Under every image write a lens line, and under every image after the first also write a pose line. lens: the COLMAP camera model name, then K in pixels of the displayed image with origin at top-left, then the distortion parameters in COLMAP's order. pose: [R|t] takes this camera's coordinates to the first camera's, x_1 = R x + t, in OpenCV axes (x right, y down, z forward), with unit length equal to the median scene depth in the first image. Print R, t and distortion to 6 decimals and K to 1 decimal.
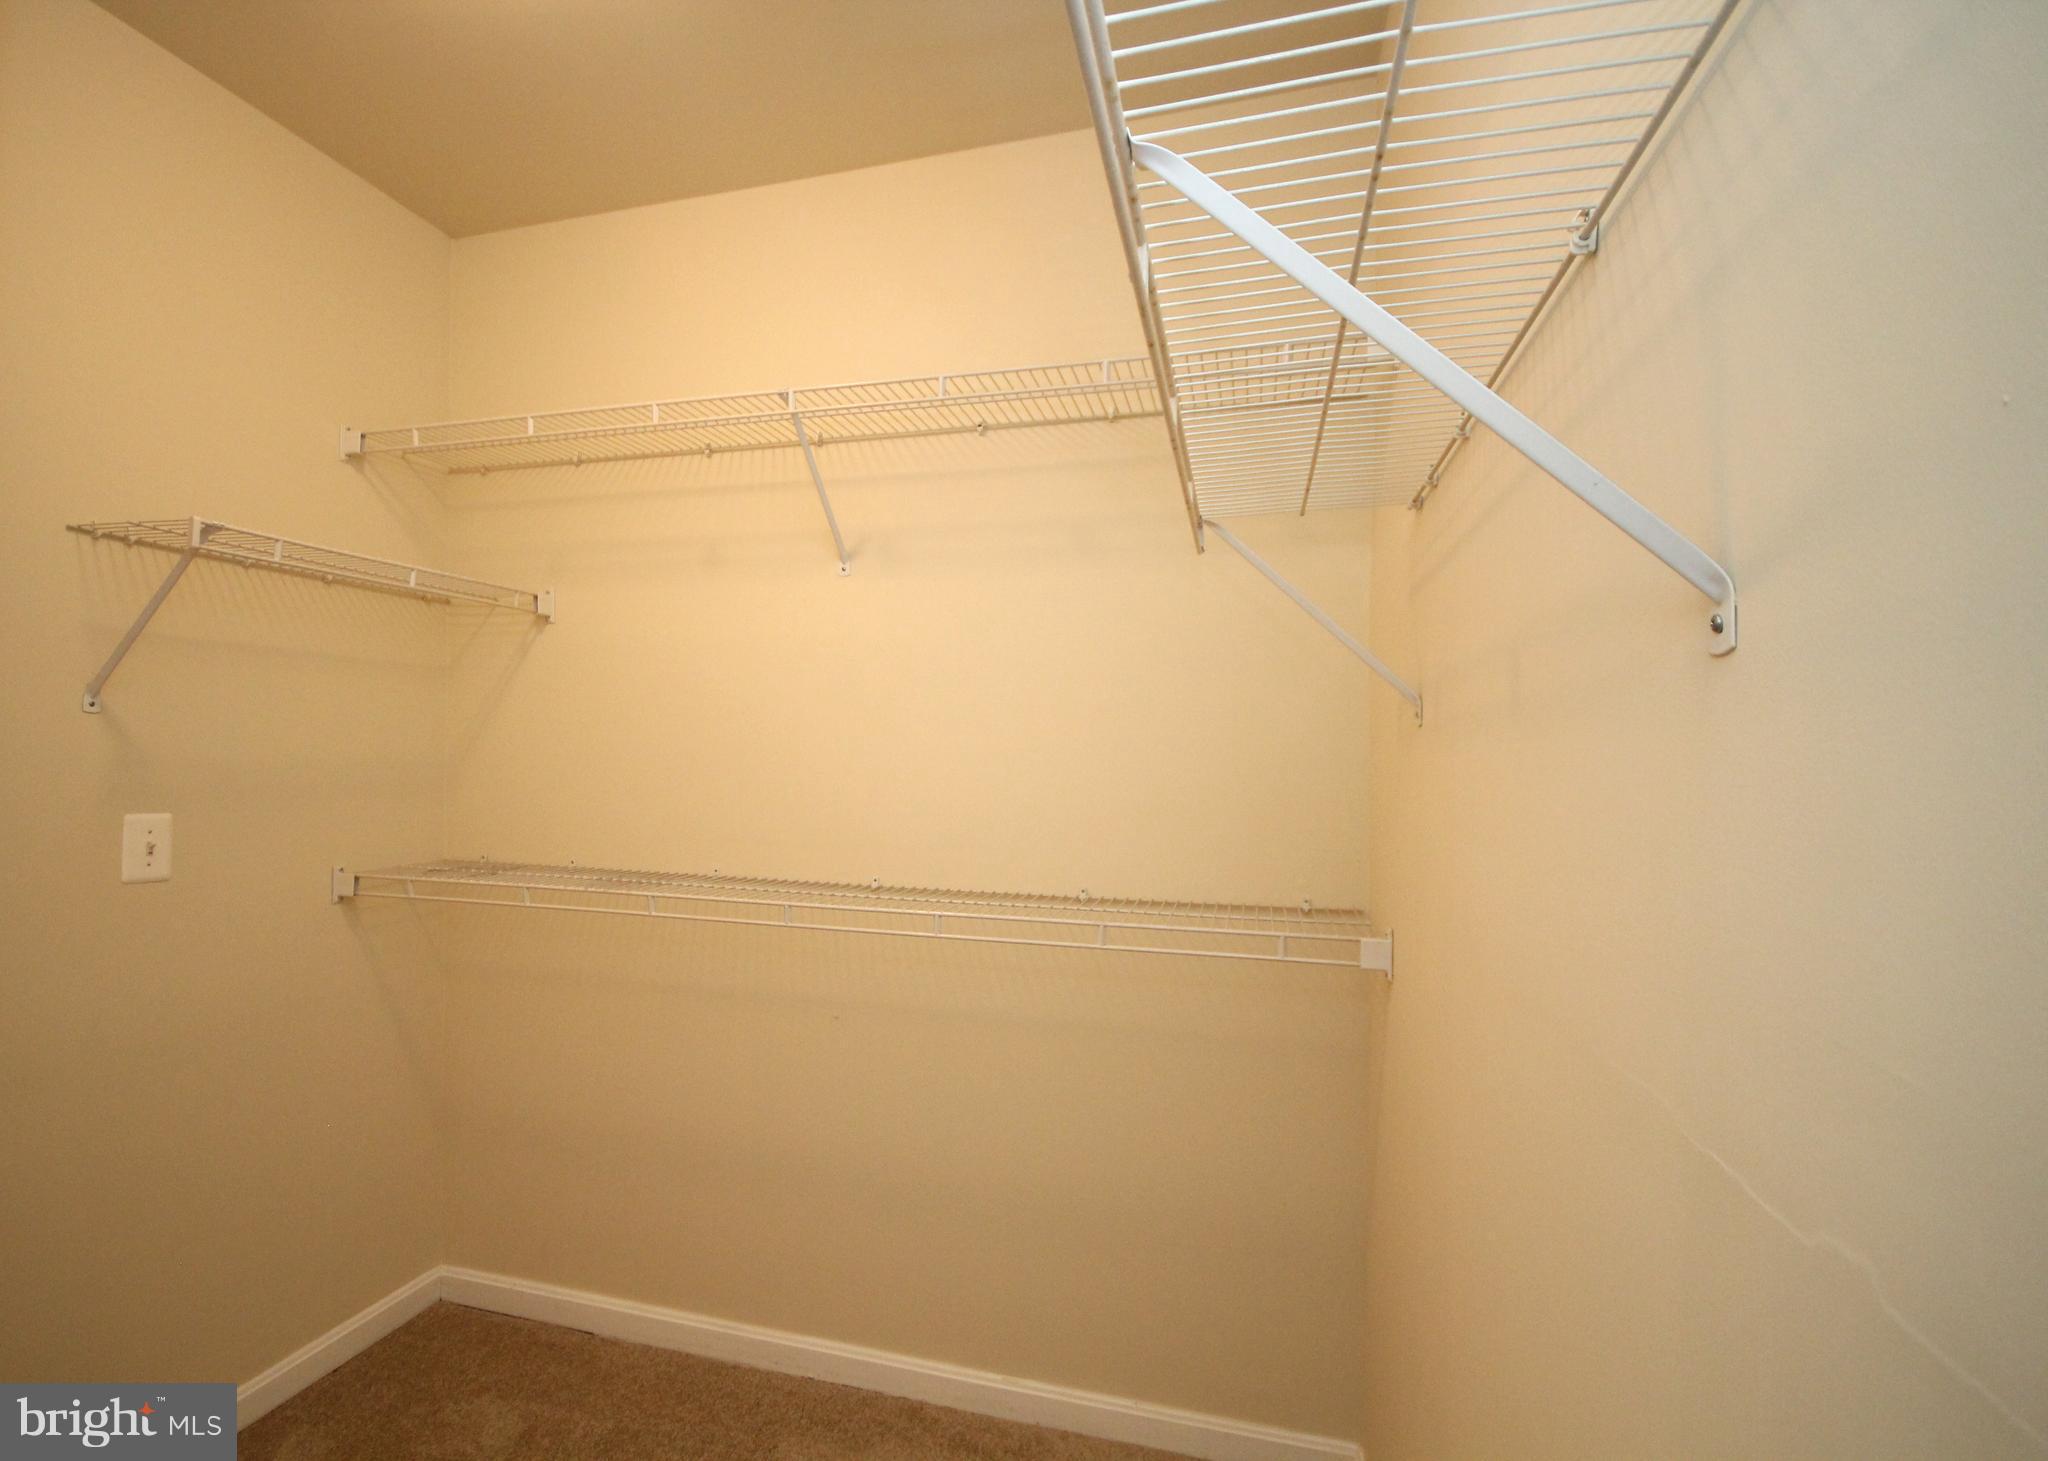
lens RADIAL K [[1012.5, 0, 1005.8], [0, 1012.5, 759.0], [0, 0, 1]] dist [-0.012462, 0.000195]
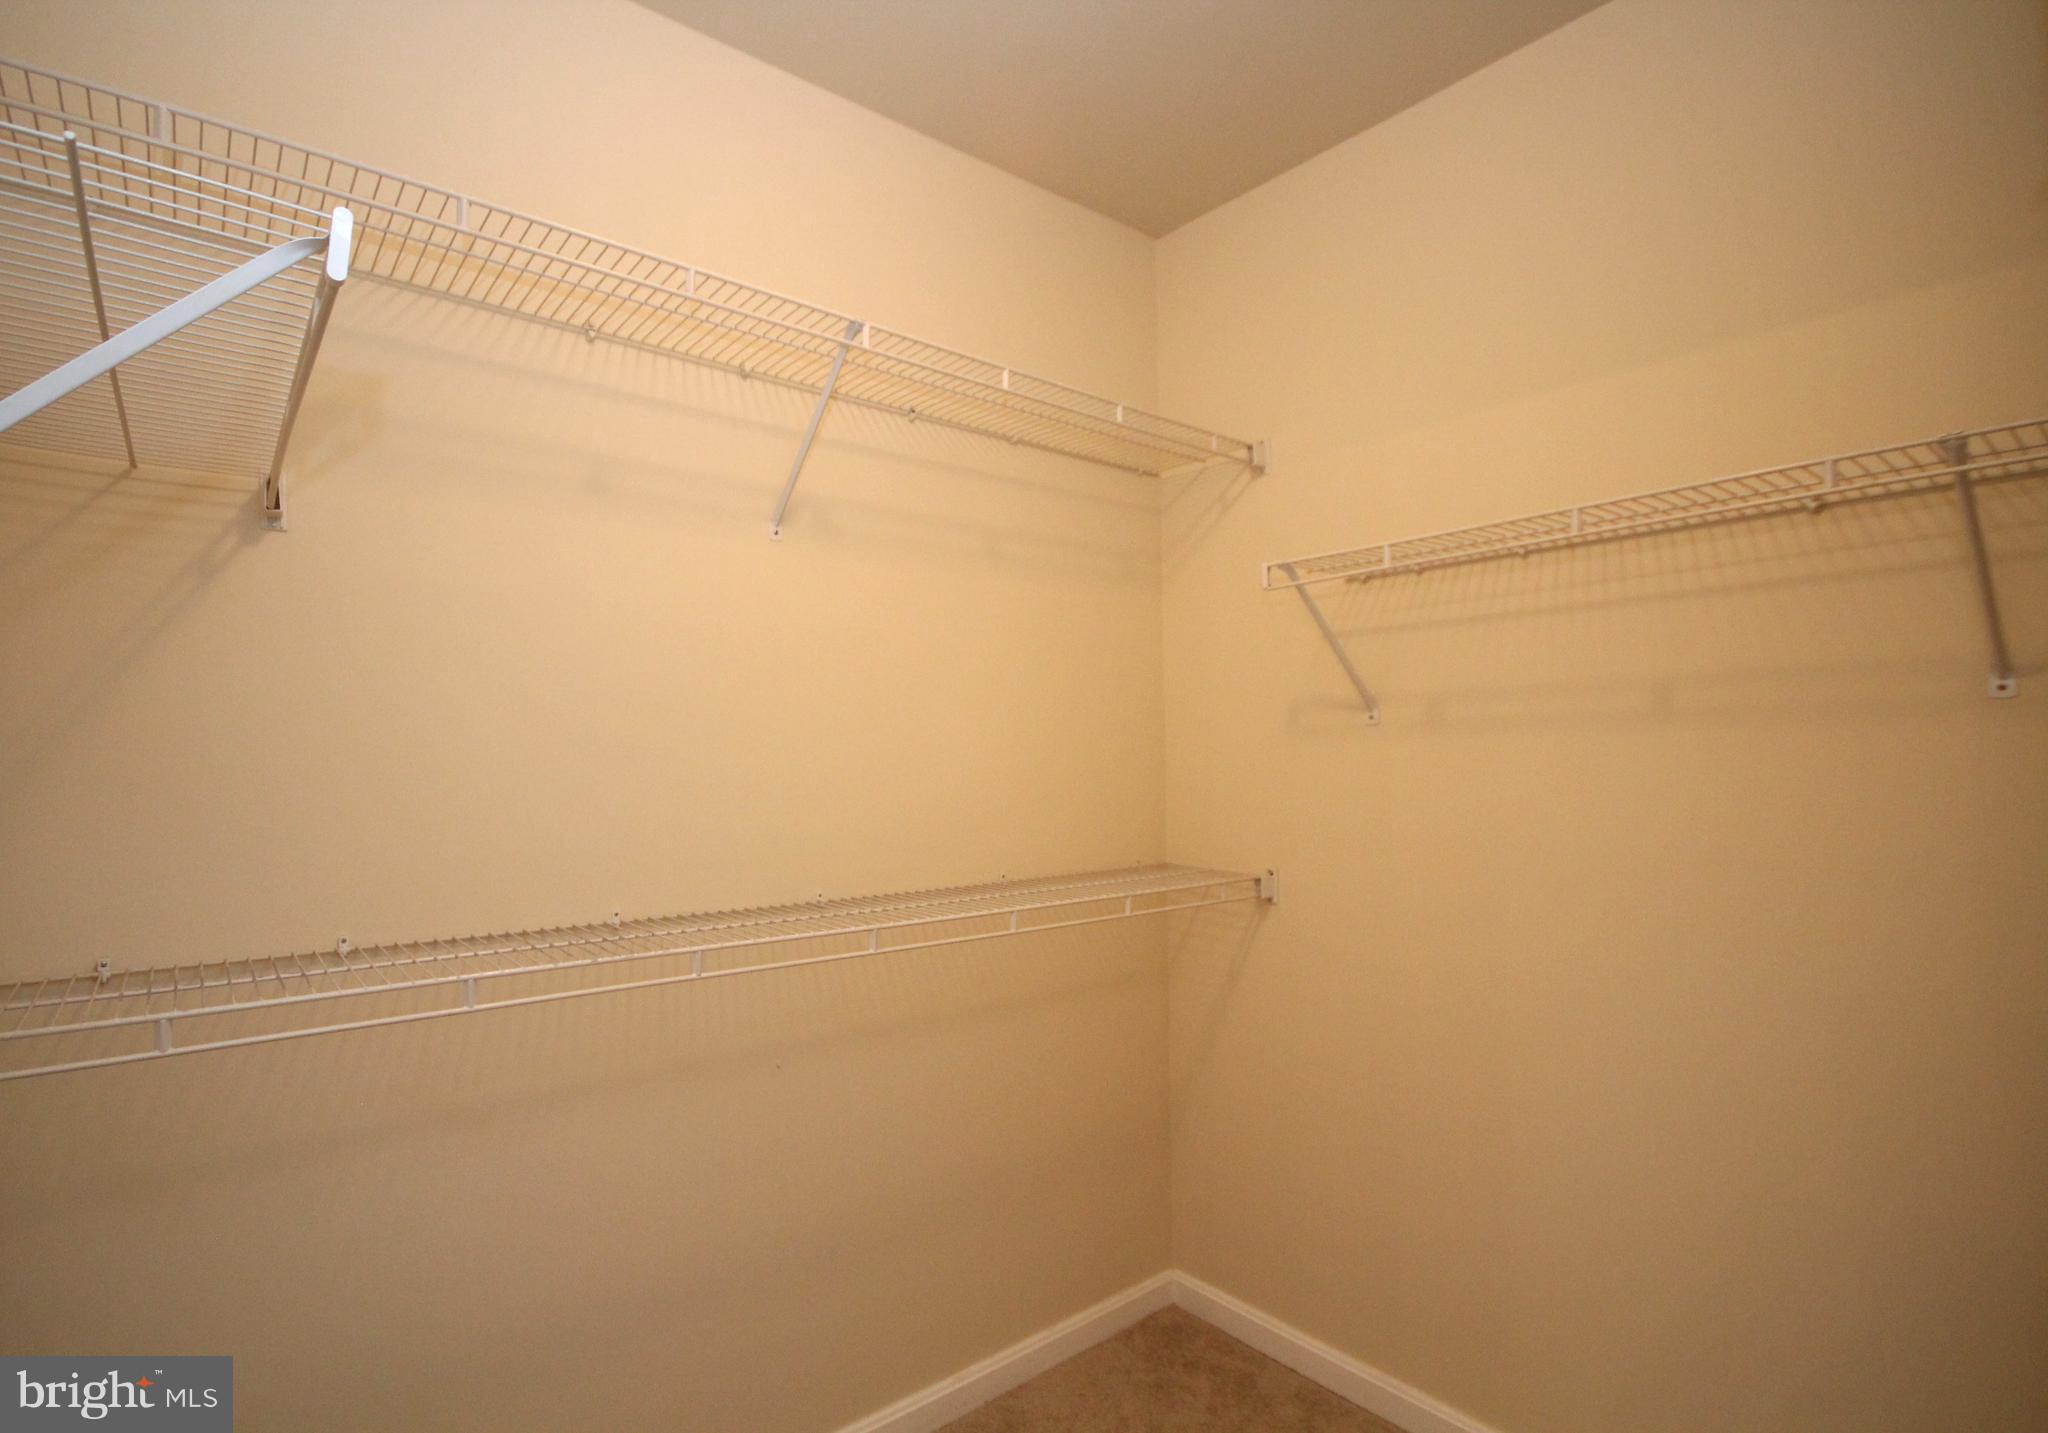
lens RADIAL K [[1009.5, 0, 1098.4], [0, 1009.5, 761.8], [0, 0, 1]] dist [-0.000258, -0.000079]
pose [[0.560527, -0.016121, 0.827979, -0.722531], [0.016473, 0.999830, 0.008315, -0.000490], [-0.827973, 0.008979, 0.560697, 0.310277]]
